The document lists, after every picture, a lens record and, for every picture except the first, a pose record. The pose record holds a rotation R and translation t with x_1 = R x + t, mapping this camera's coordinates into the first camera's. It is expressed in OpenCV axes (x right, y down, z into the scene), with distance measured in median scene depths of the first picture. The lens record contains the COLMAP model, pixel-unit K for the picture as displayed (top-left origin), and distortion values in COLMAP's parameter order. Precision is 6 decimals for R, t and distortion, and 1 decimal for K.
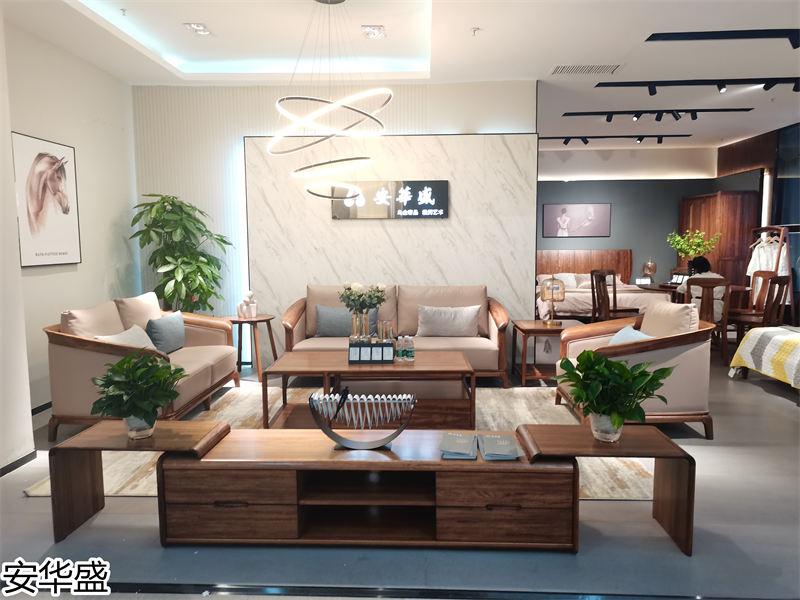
lens RADIAL K [[612.7, 0, 397.5], [0, 612.7, 298.3], [0, 0, 1]] dist [0.059415, -0.060540]
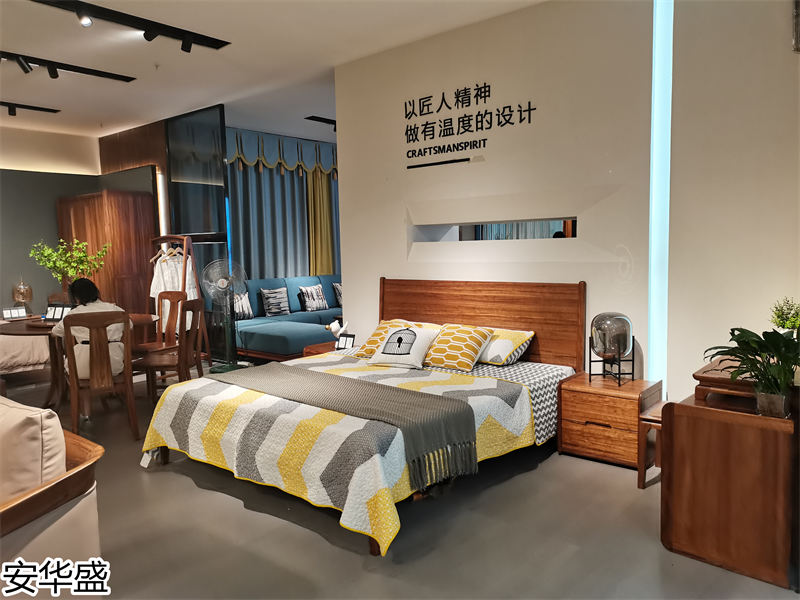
lens RADIAL K [[612.7, 0, 397.5], [0, 612.7, 298.3], [0, 0, 1]] dist [0.059415, -0.060540]
pose [[0.621782, -0.076772, 0.779418, 0.161489], [0.092889, 0.995389, 0.023942, -0.027927], [-0.777662, 0.057512, 0.626046, 0.291538]]
